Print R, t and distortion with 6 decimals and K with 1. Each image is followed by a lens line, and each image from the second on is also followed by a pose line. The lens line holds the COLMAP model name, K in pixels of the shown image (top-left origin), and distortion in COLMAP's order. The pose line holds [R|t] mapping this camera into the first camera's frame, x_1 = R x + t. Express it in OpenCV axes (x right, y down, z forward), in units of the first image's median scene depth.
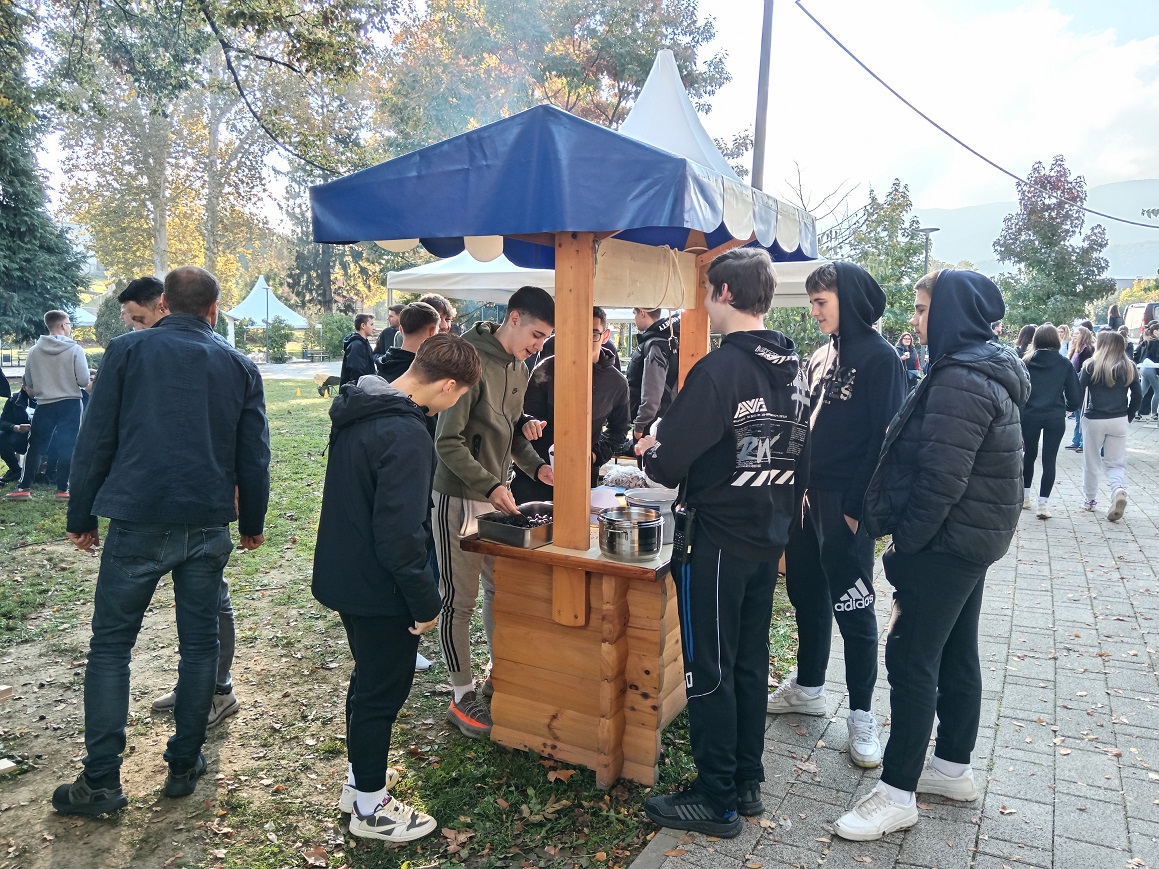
lens RADIAL K [[914.5, 0, 580.2], [0, 914.5, 436.3], [0, 0, 1]] dist [-0.000628, -0.000184]
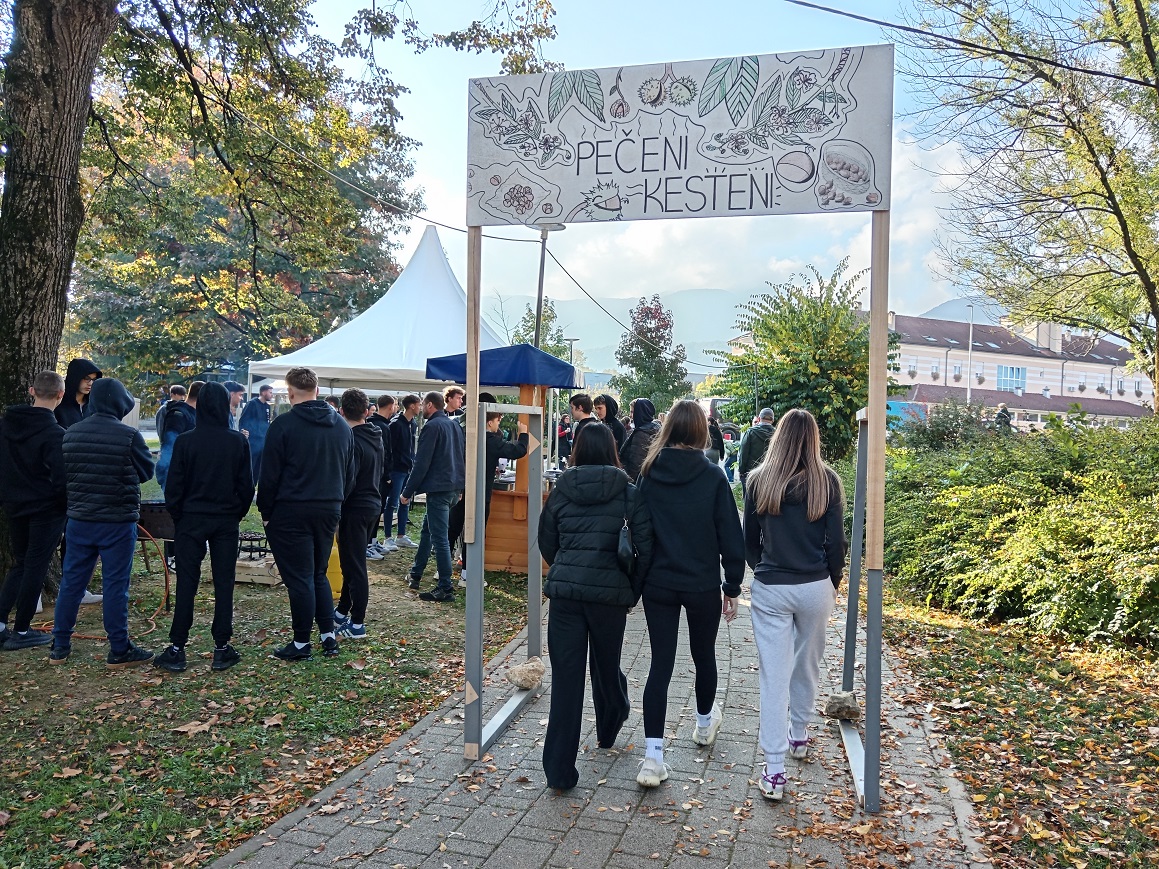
lens RADIAL K [[914.5, 0, 579.2], [0, 914.5, 434.9], [0, 0, 1]] dist [-0.000628, -0.000184]
pose [[0.919299, 0.029511, 0.392452, -0.144476], [0.002181, 0.996787, -0.080065, 0.026600], [-0.393554, 0.074460, 0.916281, -0.251121]]
